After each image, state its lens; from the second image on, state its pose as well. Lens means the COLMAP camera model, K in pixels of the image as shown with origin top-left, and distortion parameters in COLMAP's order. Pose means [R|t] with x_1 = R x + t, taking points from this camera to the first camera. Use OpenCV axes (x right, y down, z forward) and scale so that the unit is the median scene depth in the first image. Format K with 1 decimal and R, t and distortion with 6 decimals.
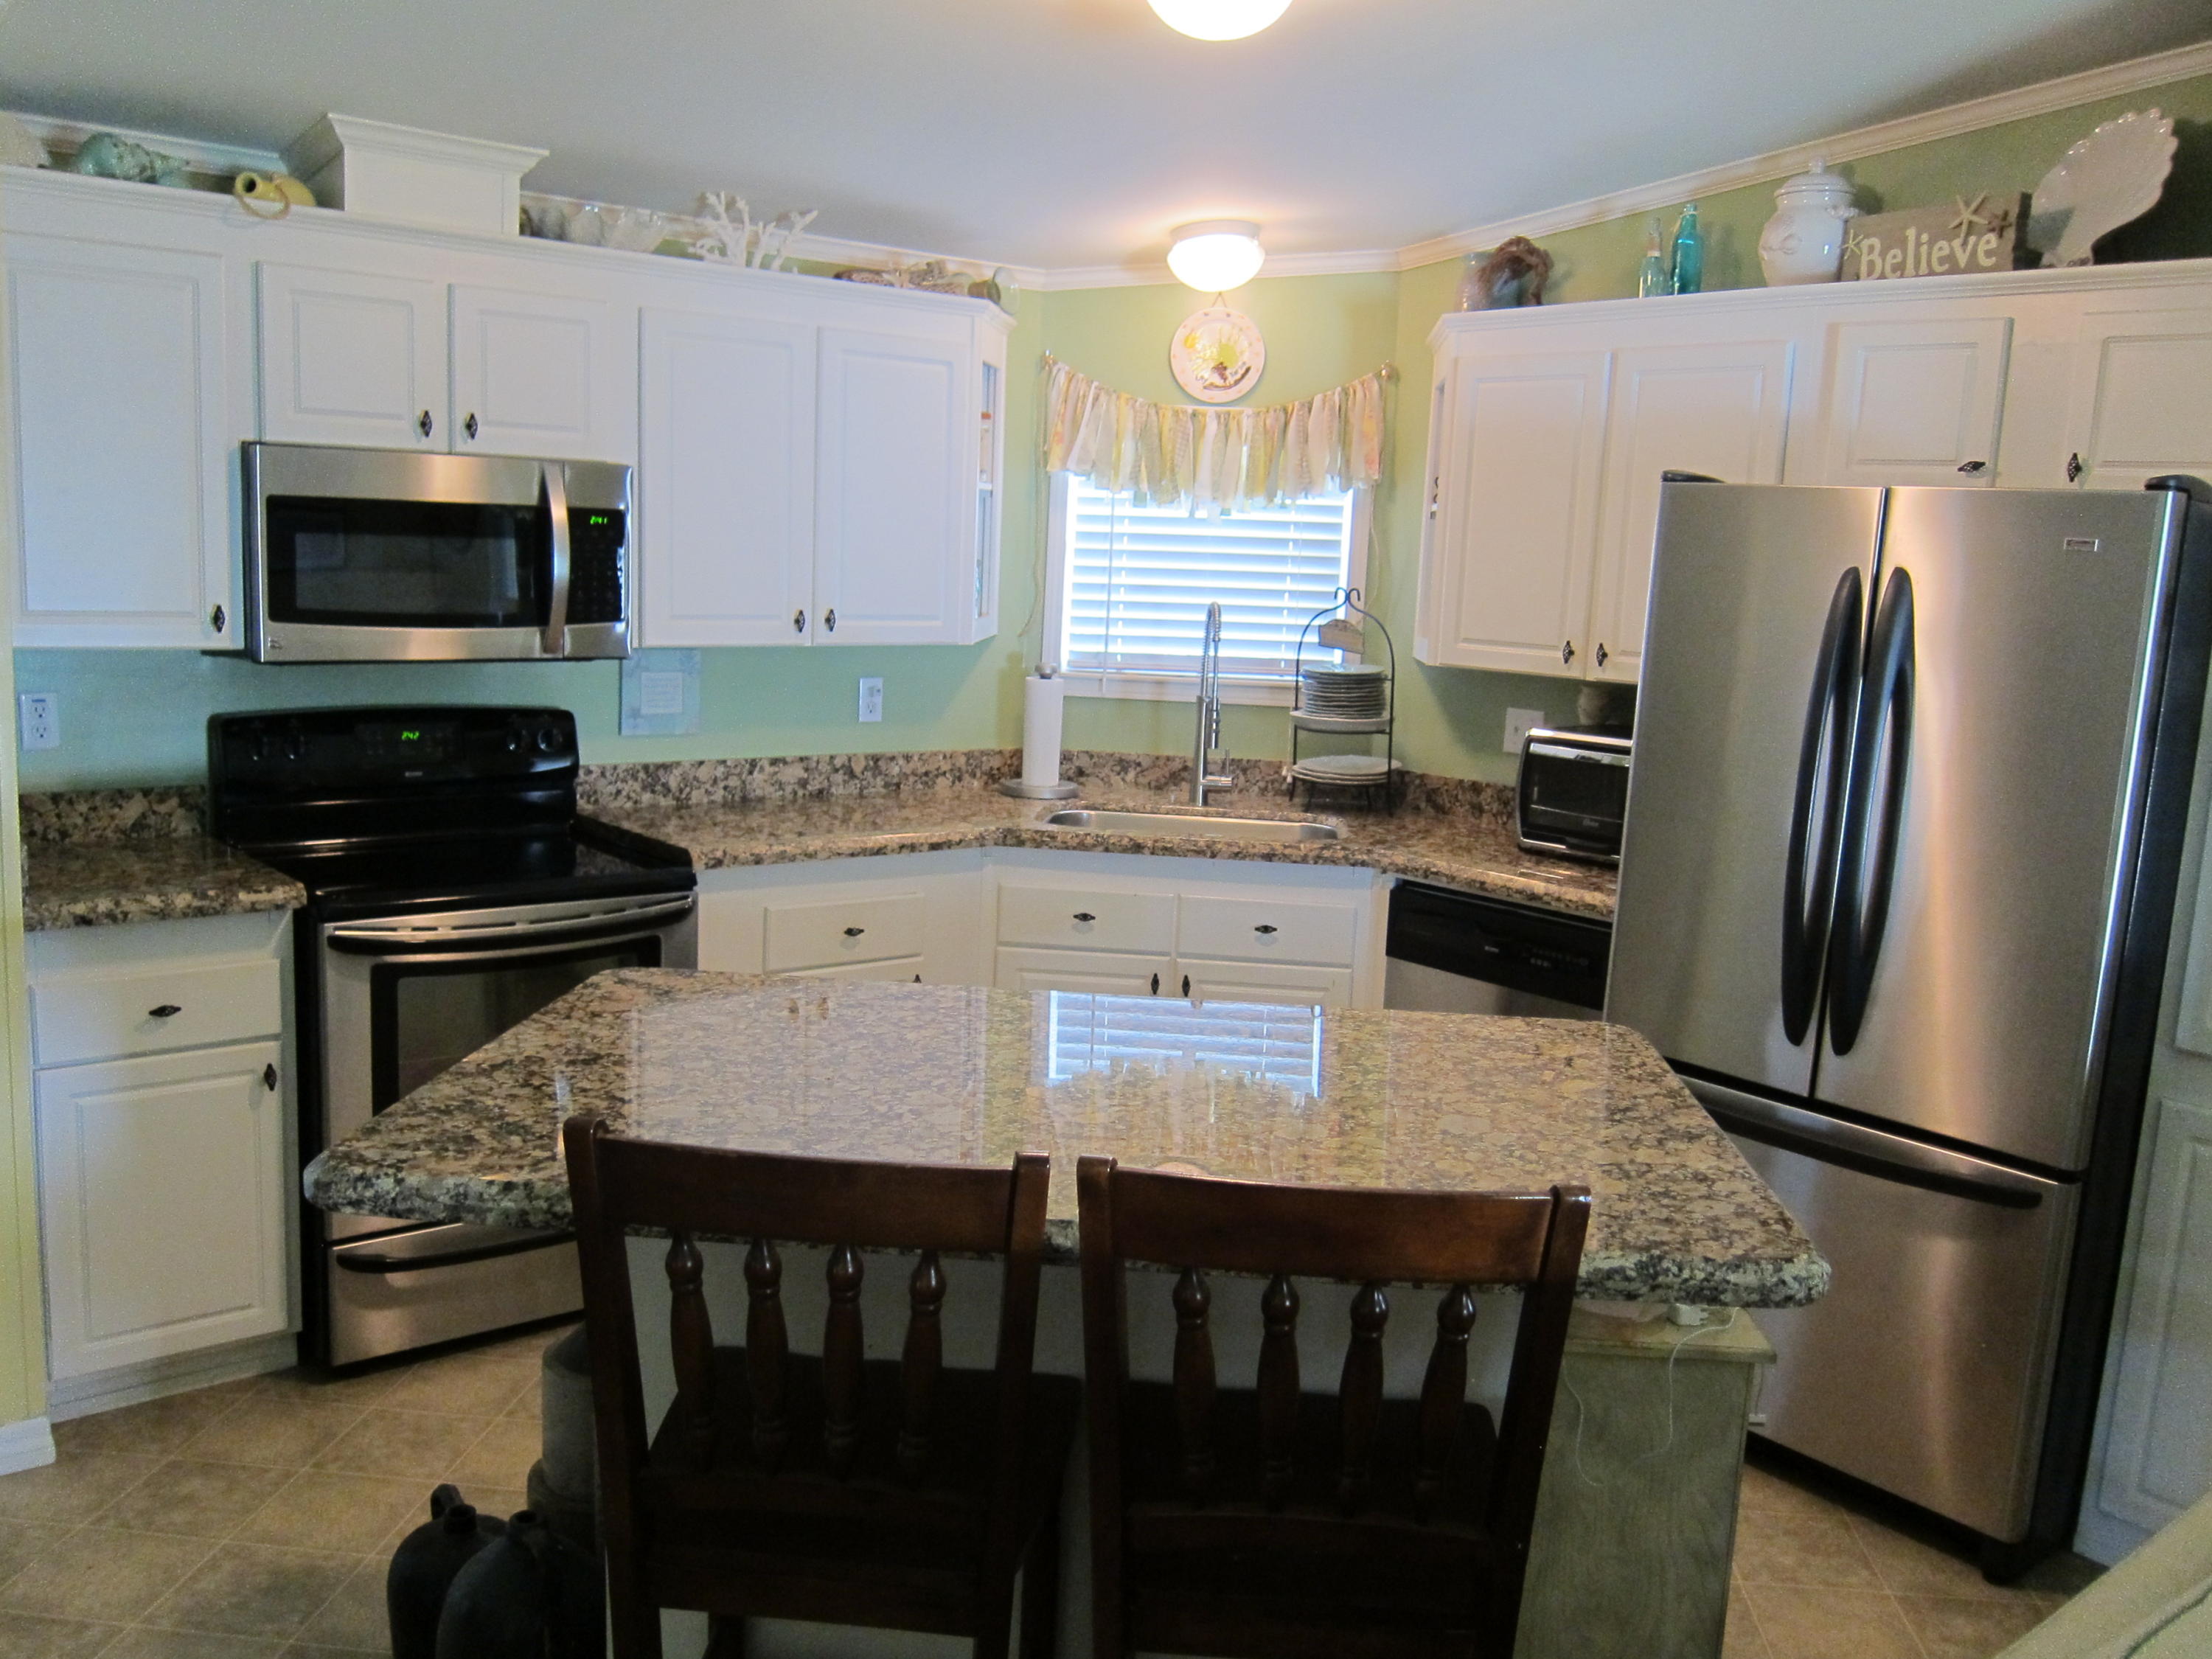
lens RADIAL K [[1848.1, 0, 1114.8], [0, 1848.1, 835.8], [0, 0, 1]] dist [-0.056745, 0.016238]
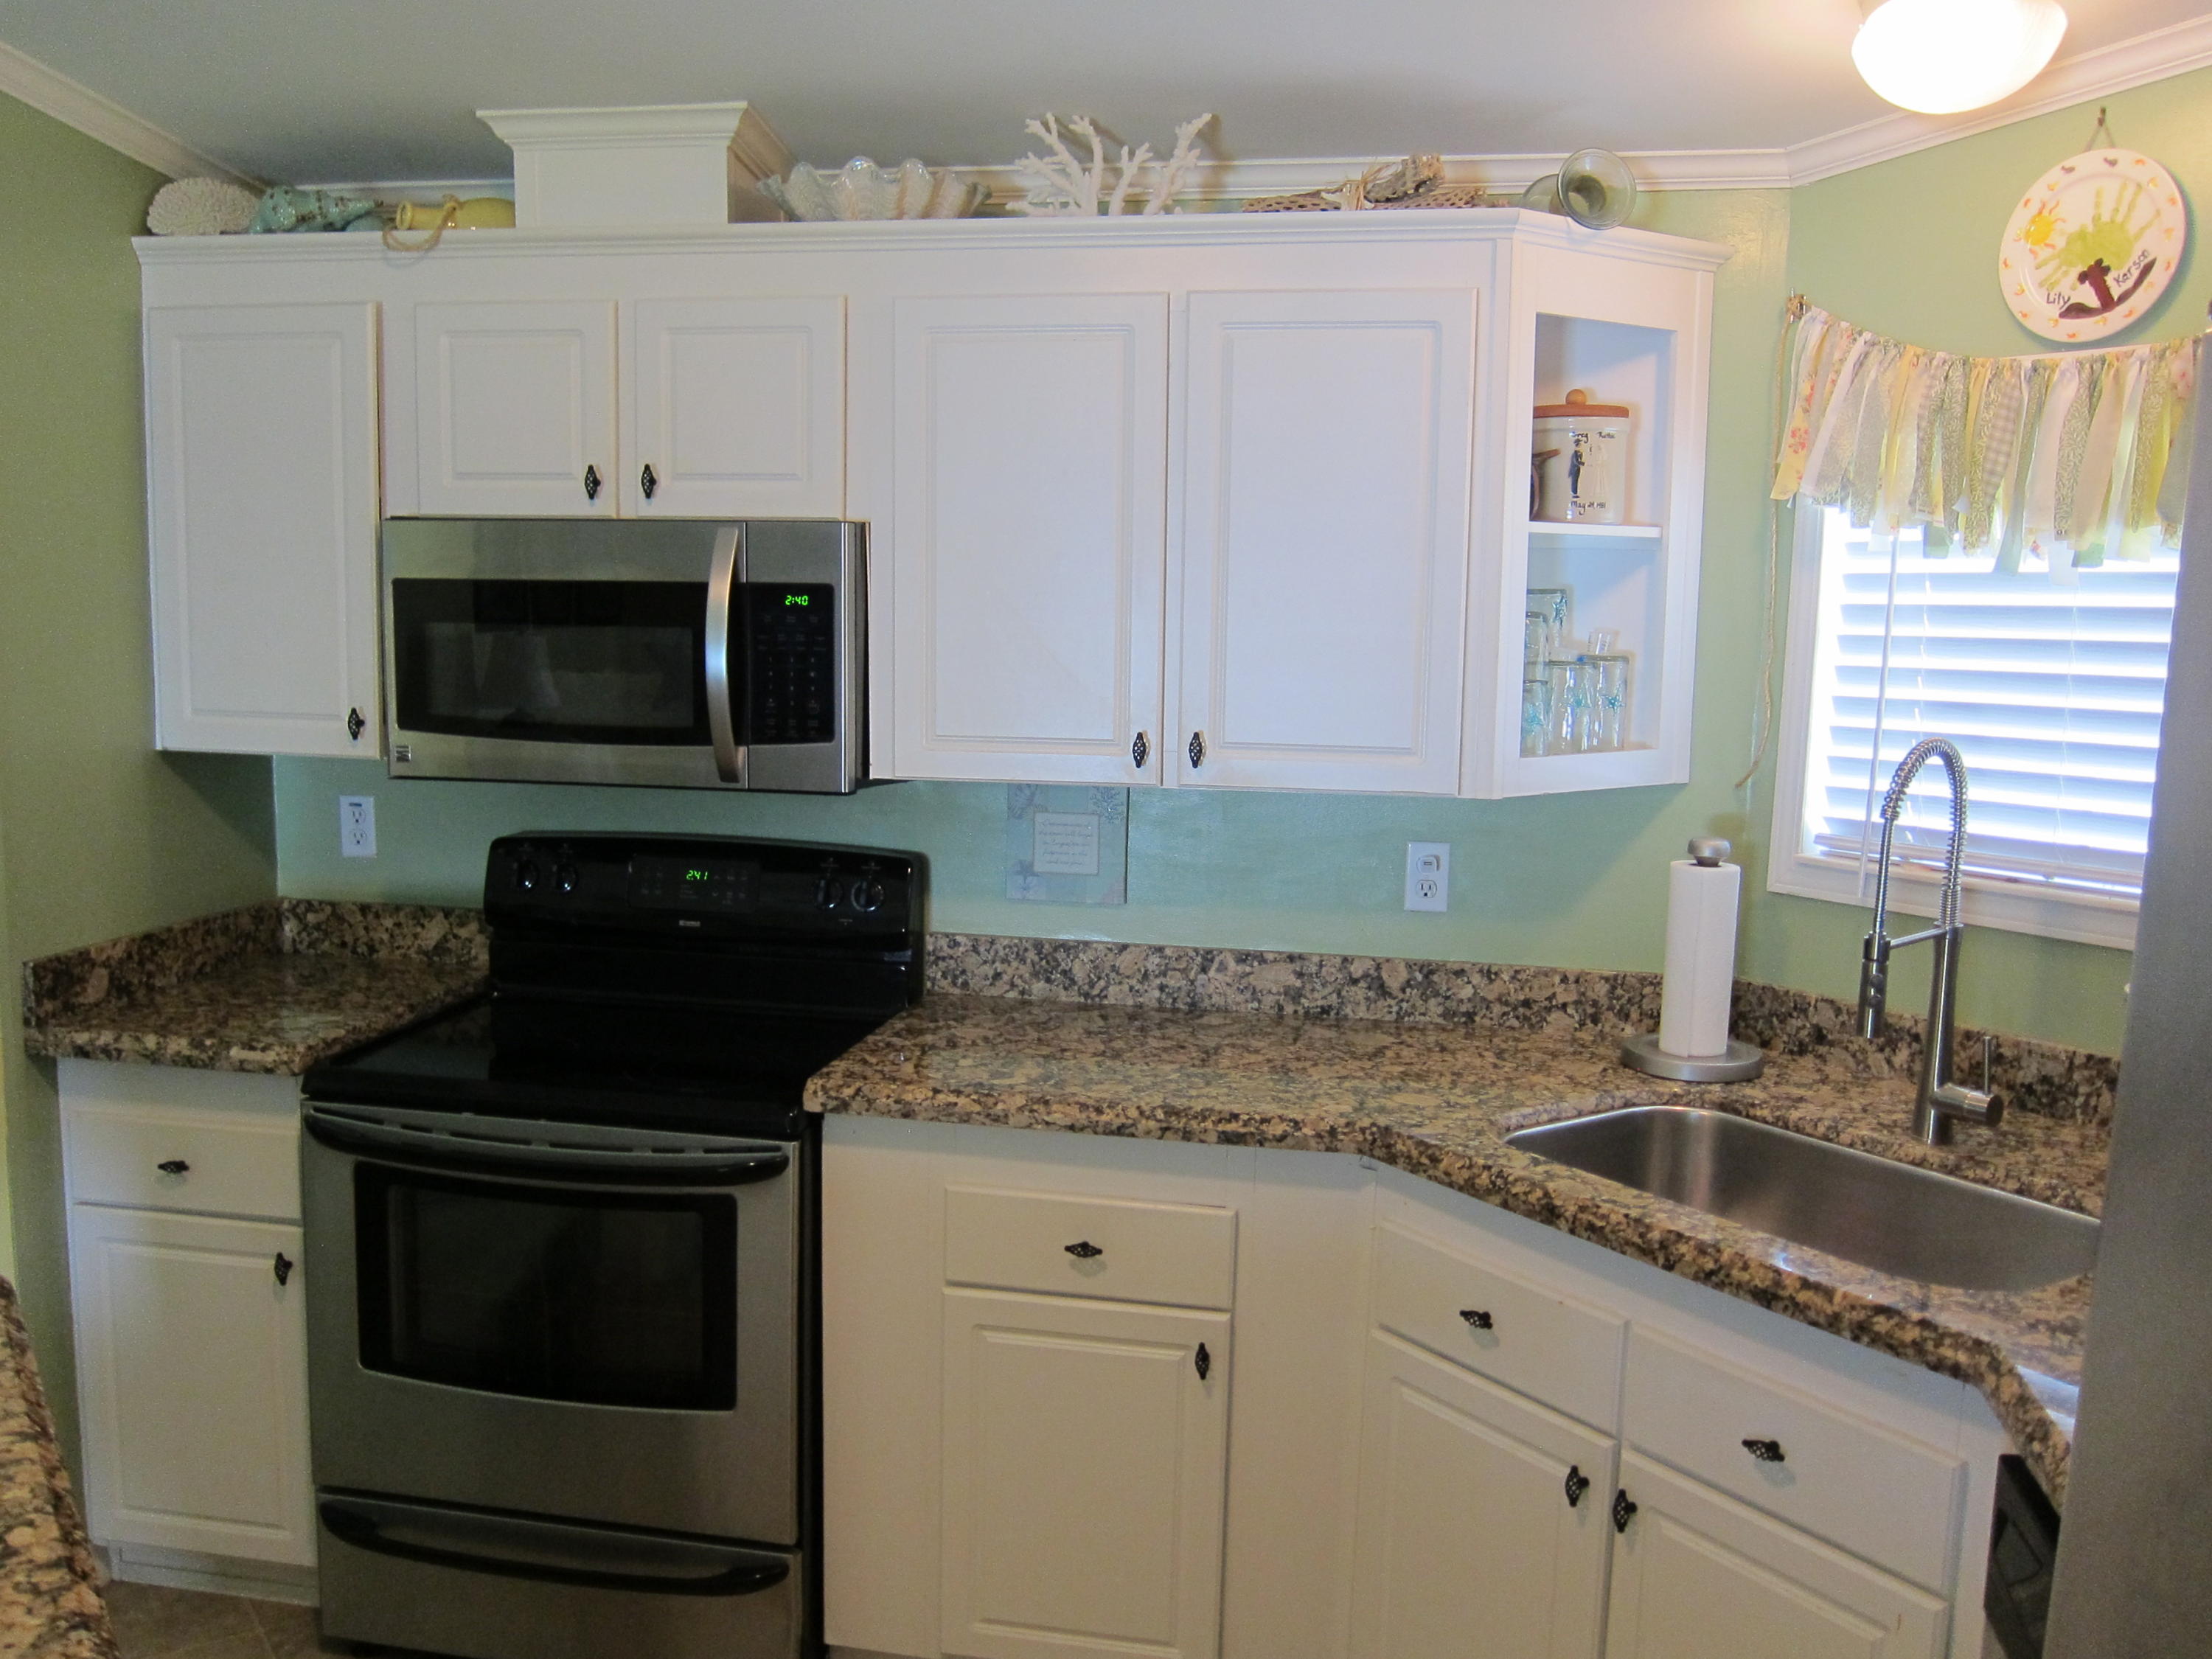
lens RADIAL K [[1859.0, 0, 1106.0], [0, 1859.0, 829.5], [0, 0, 1]] dist [-0.053759, 0.018425]
pose [[0.633914, 0.066202, -0.770565, 0.320235], [-0.112418, 0.993636, -0.007114, -0.081326], [0.765190, 0.091135, 0.637321, 0.569401]]
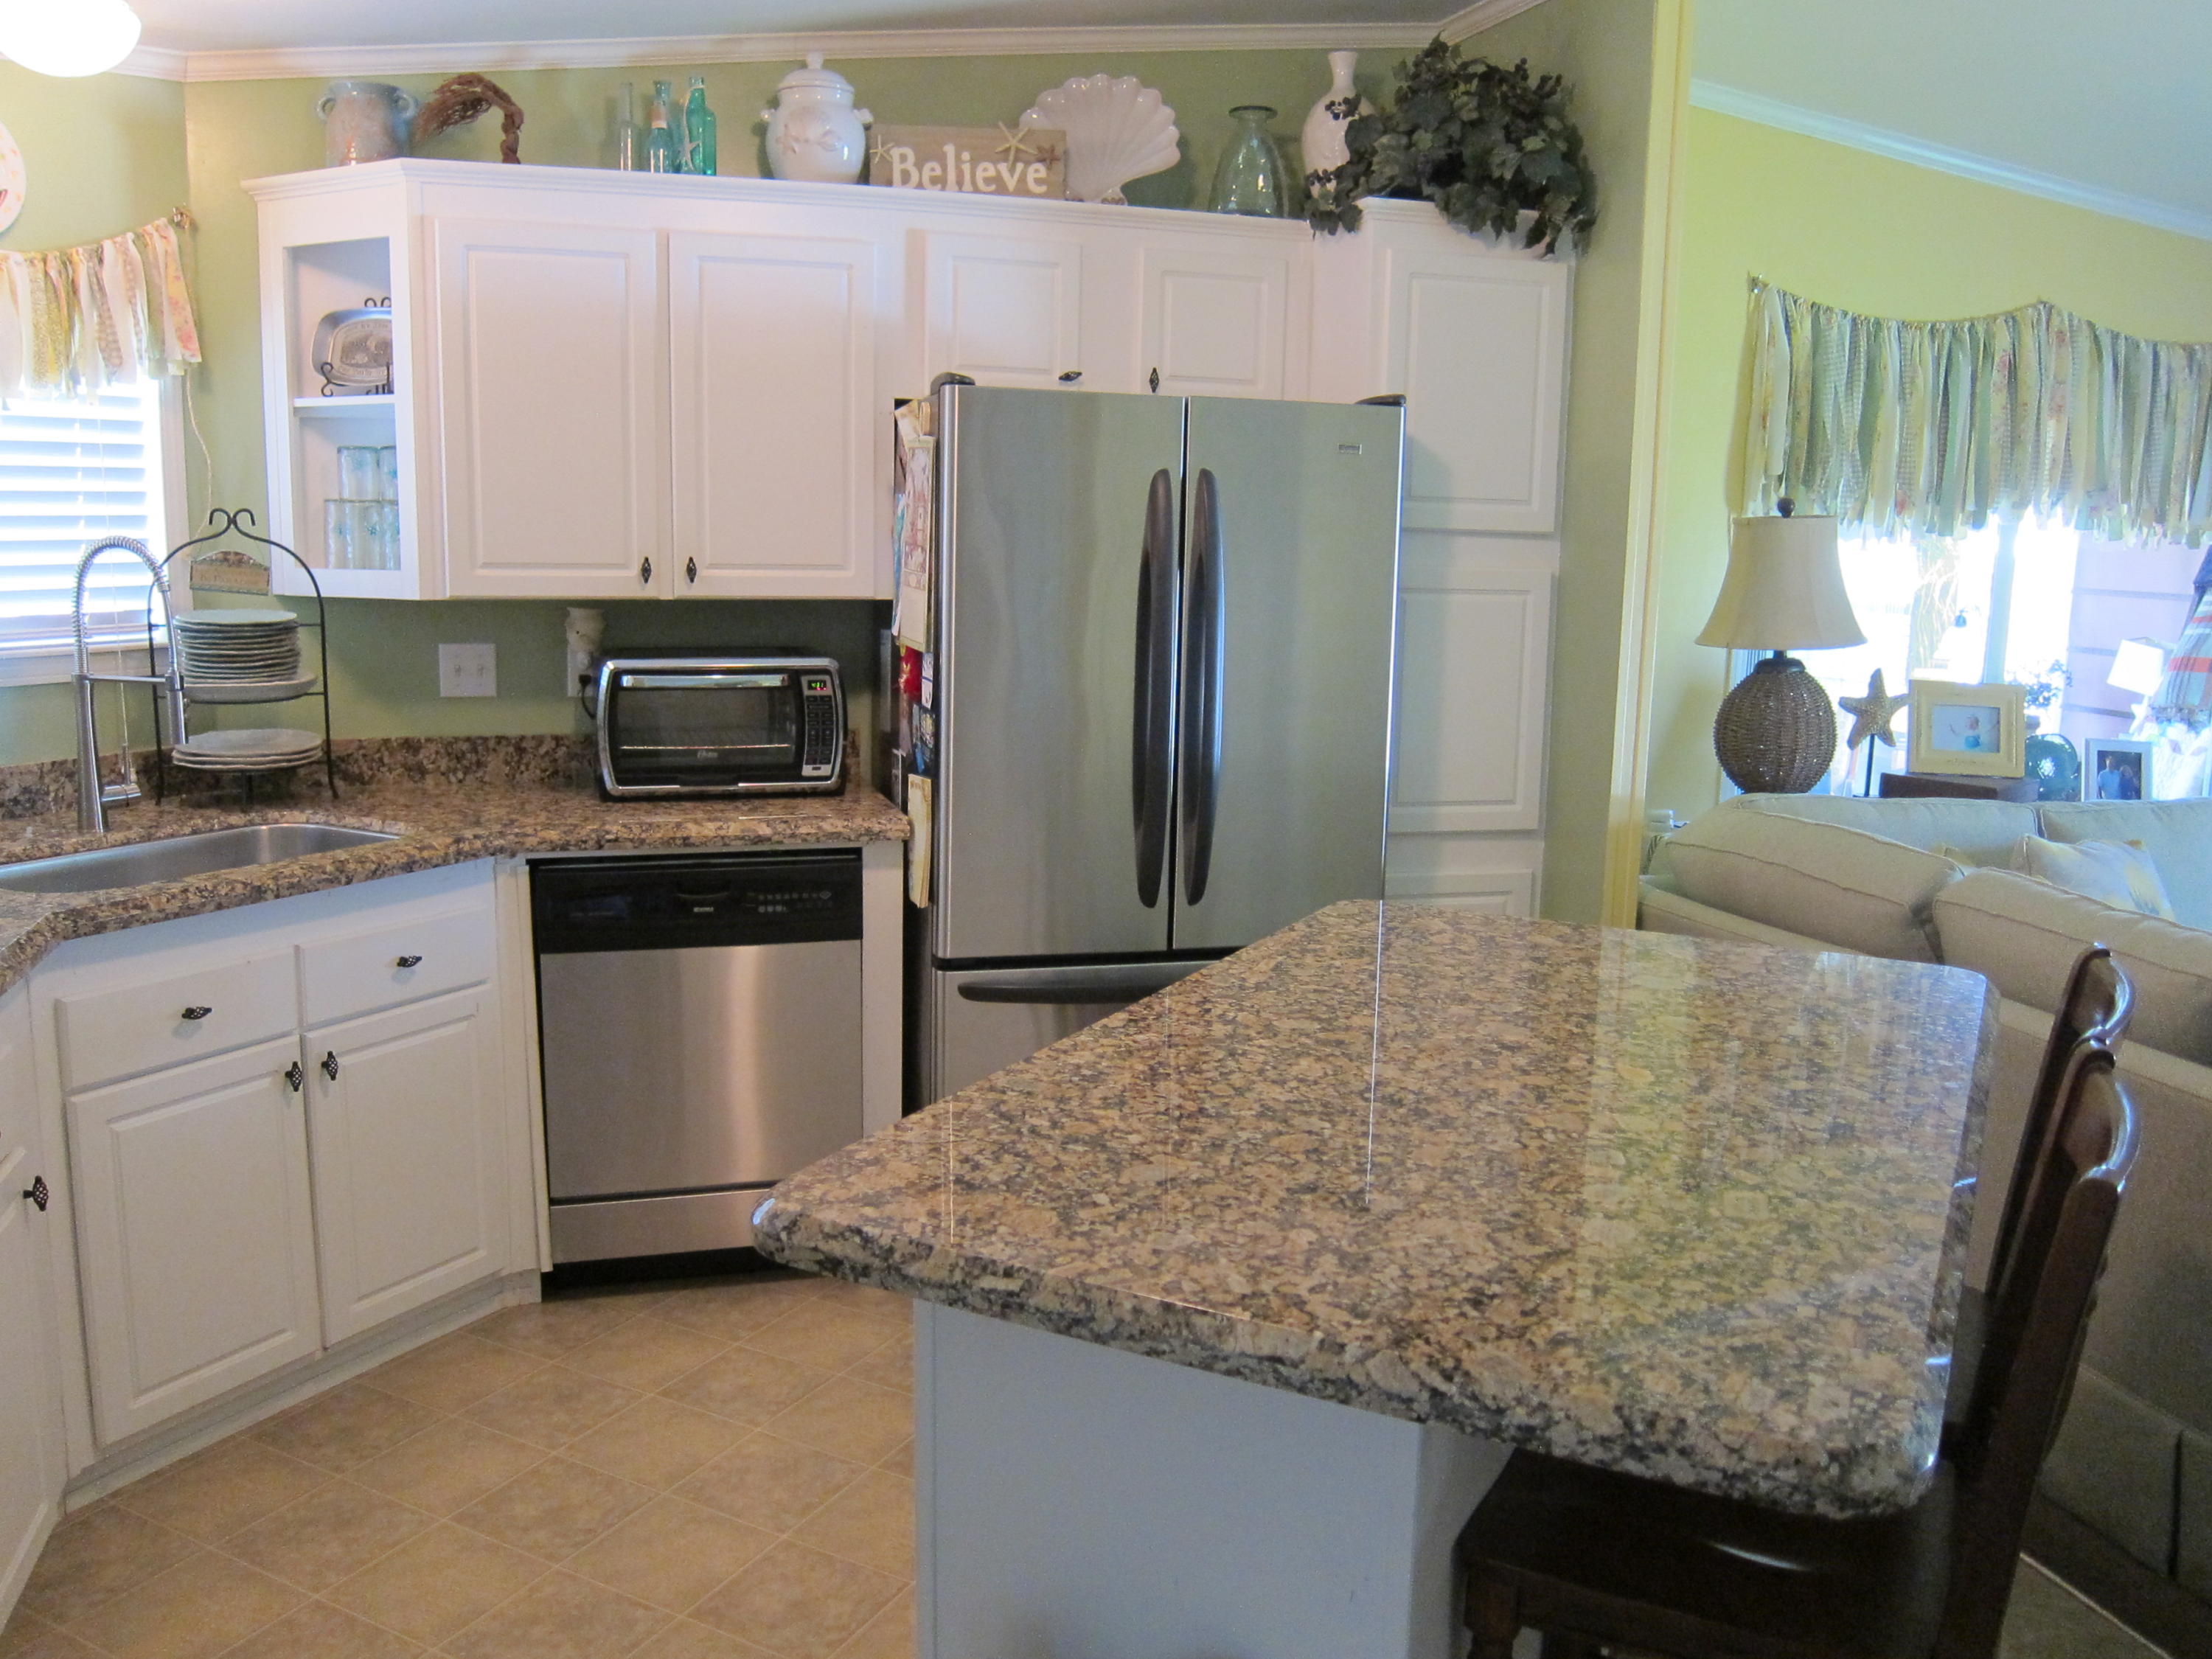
lens RADIAL K [[1845.2, 0, 1110.5], [0, 1845.2, 832.8], [0, 0, 1]] dist [-0.062857, 0.023352]
pose [[0.395381, -0.190292, 0.898589, -0.470515], [0.137946, 0.979510, 0.146732, -0.071991], [-0.908100, 0.065942, 0.413530, 0.423405]]
